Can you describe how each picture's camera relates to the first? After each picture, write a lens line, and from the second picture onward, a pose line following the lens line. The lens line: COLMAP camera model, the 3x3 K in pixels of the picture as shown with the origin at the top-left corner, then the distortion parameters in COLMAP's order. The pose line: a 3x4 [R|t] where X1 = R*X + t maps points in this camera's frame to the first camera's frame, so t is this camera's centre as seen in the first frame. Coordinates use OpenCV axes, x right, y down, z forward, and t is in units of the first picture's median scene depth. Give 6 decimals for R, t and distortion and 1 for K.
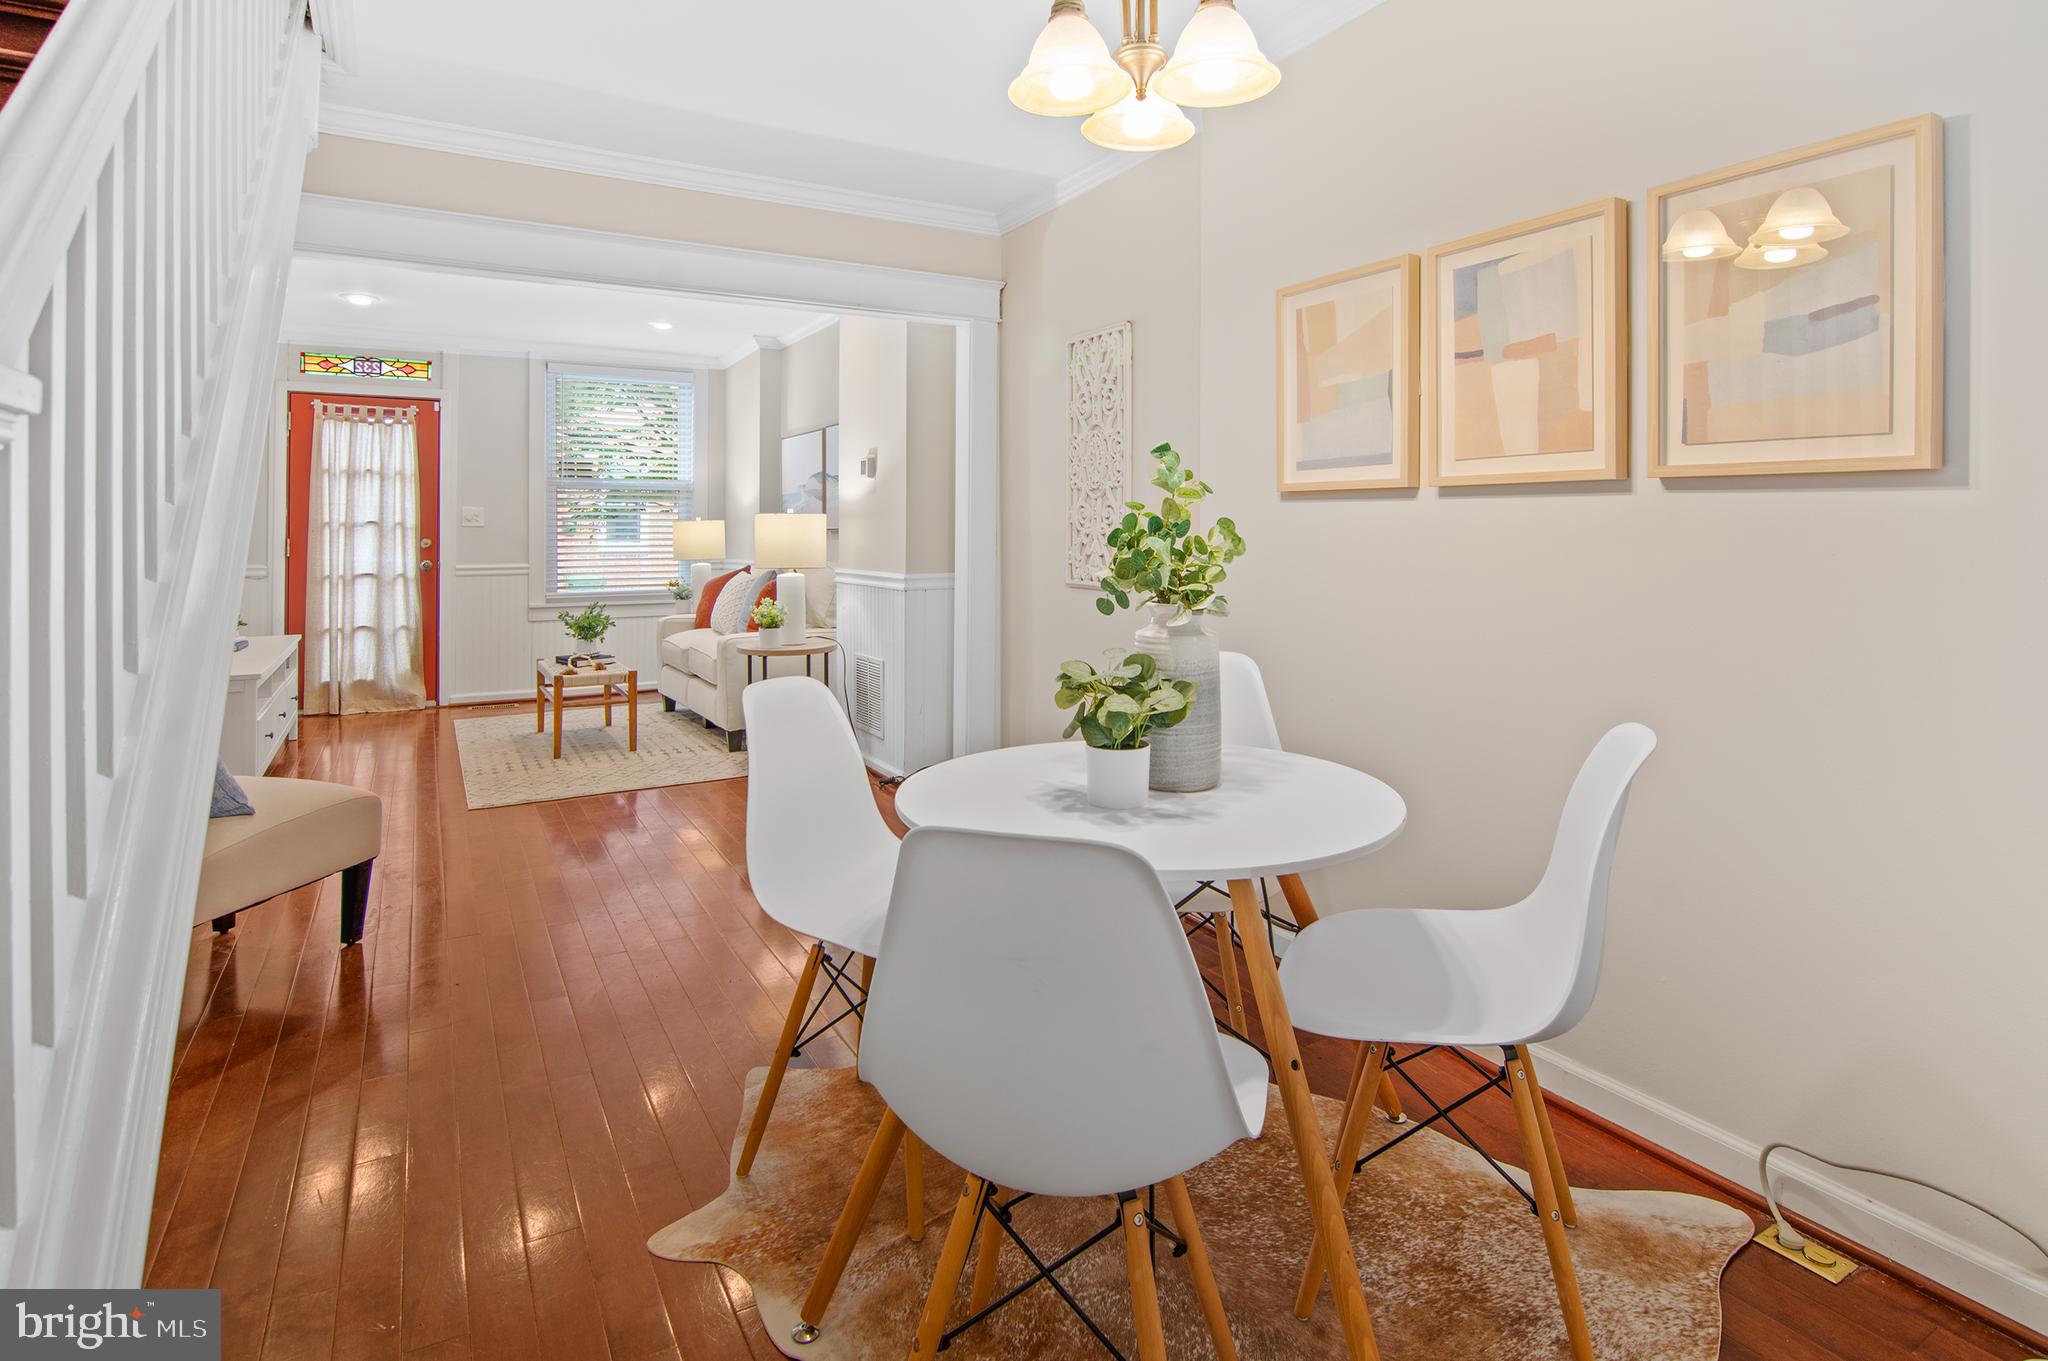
lens RADIAL K [[1058.8, 0, 1013.7], [0, 1058.8, 528.6], [0, 0, 1]] dist [-0.003826, -0.001054]
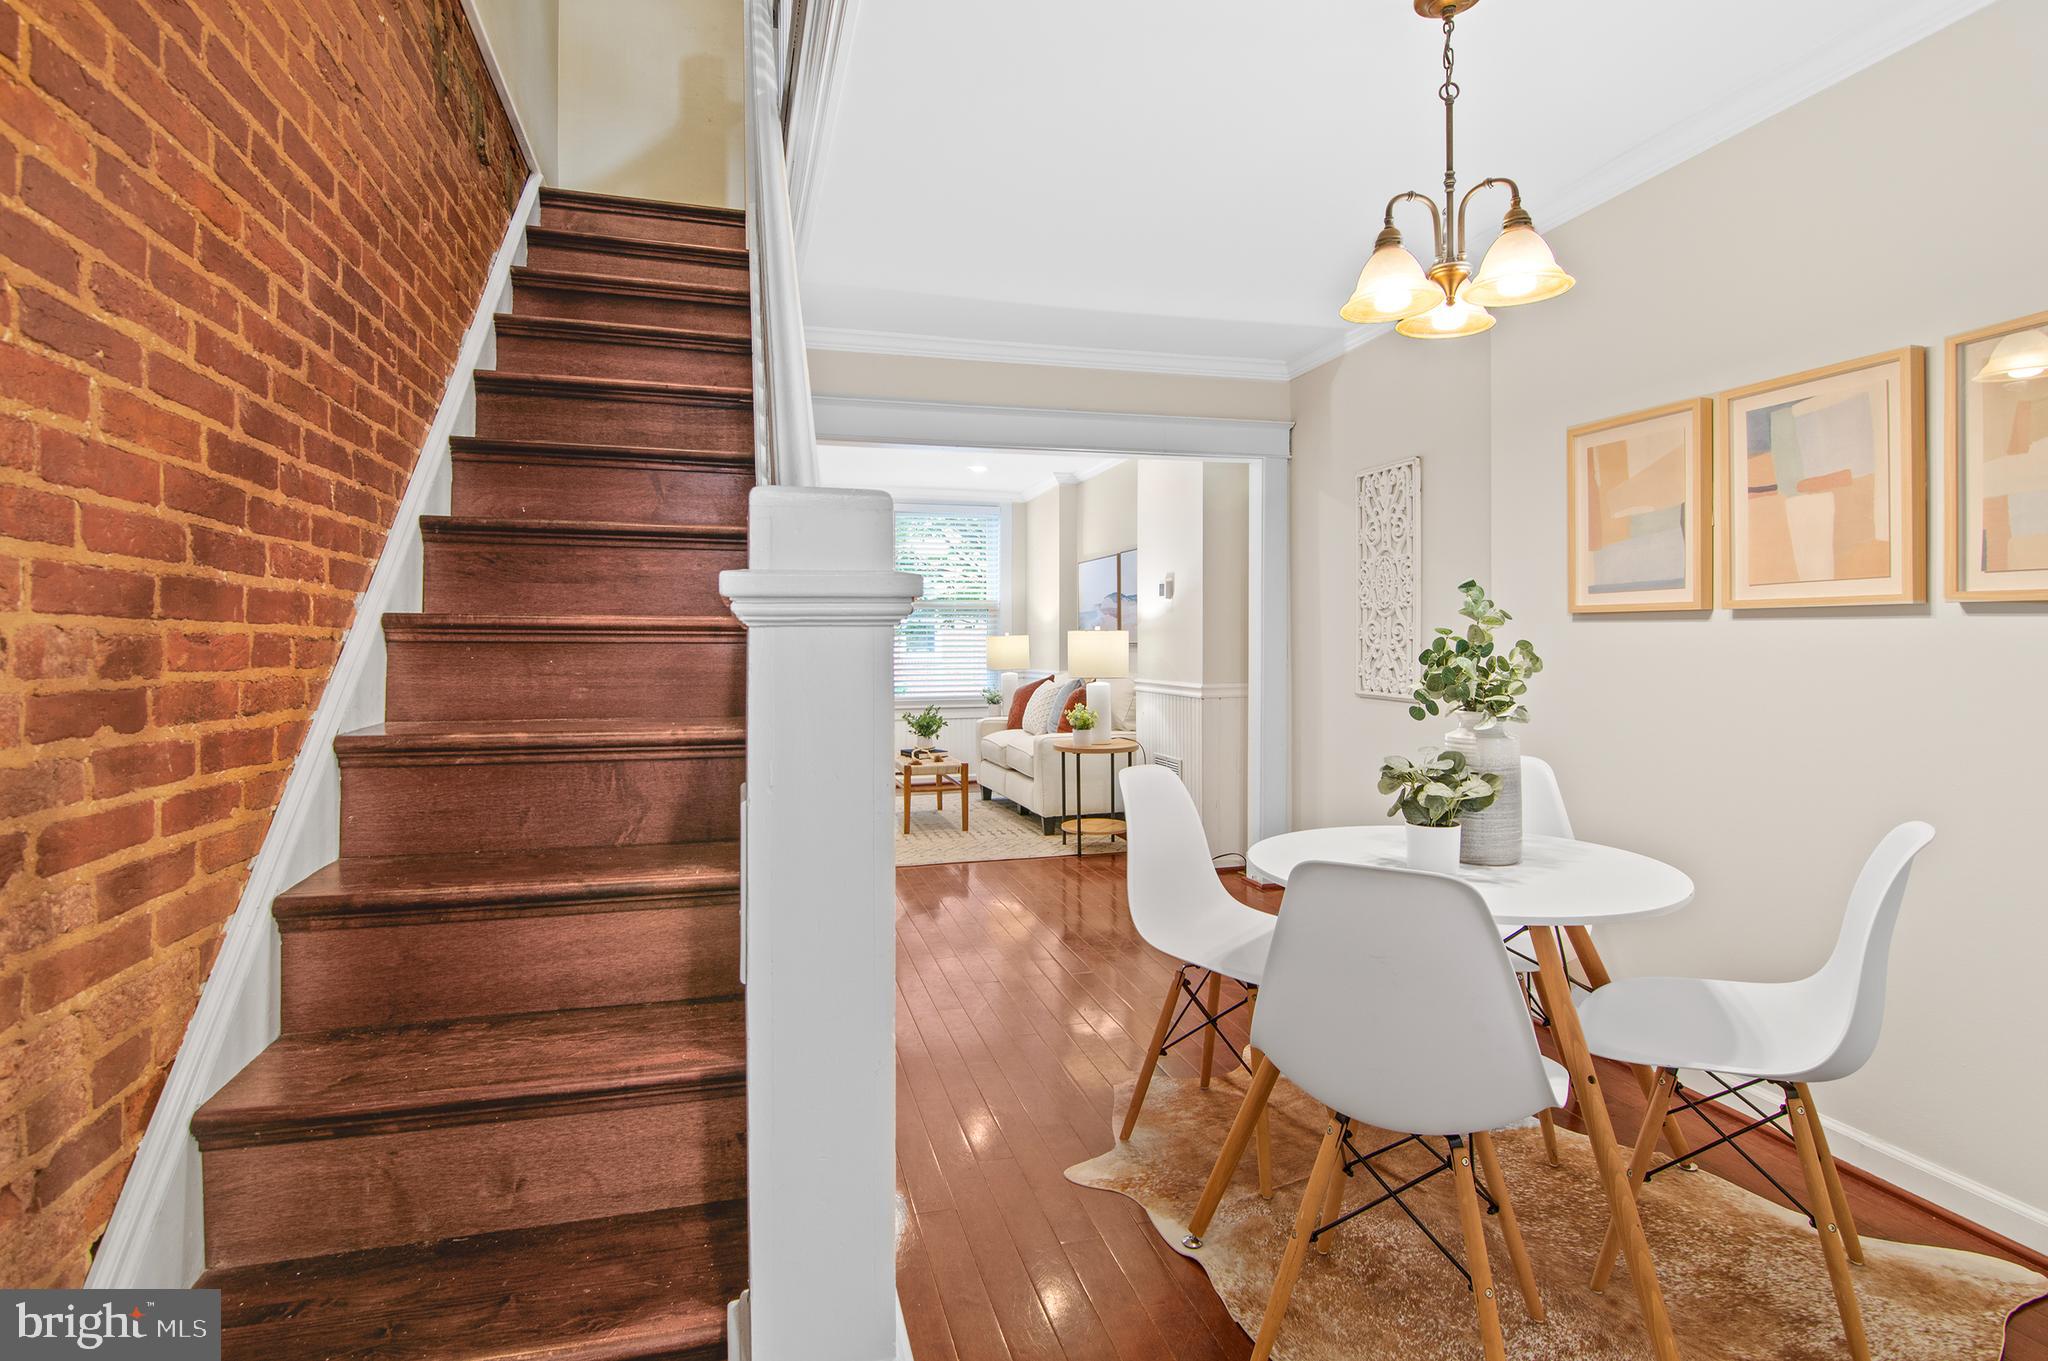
lens RADIAL K [[1019.1, 0, 999.3], [0, 1019.1, 637.8], [0, 0, 1]] dist [-0.010419, -0.001365]
pose [[0.966340, -0.003327, -0.257248, -0.056802], [0.003102, 0.999994, -0.001281, -0.009945], [0.257250, 0.000440, 0.966345, -0.190525]]
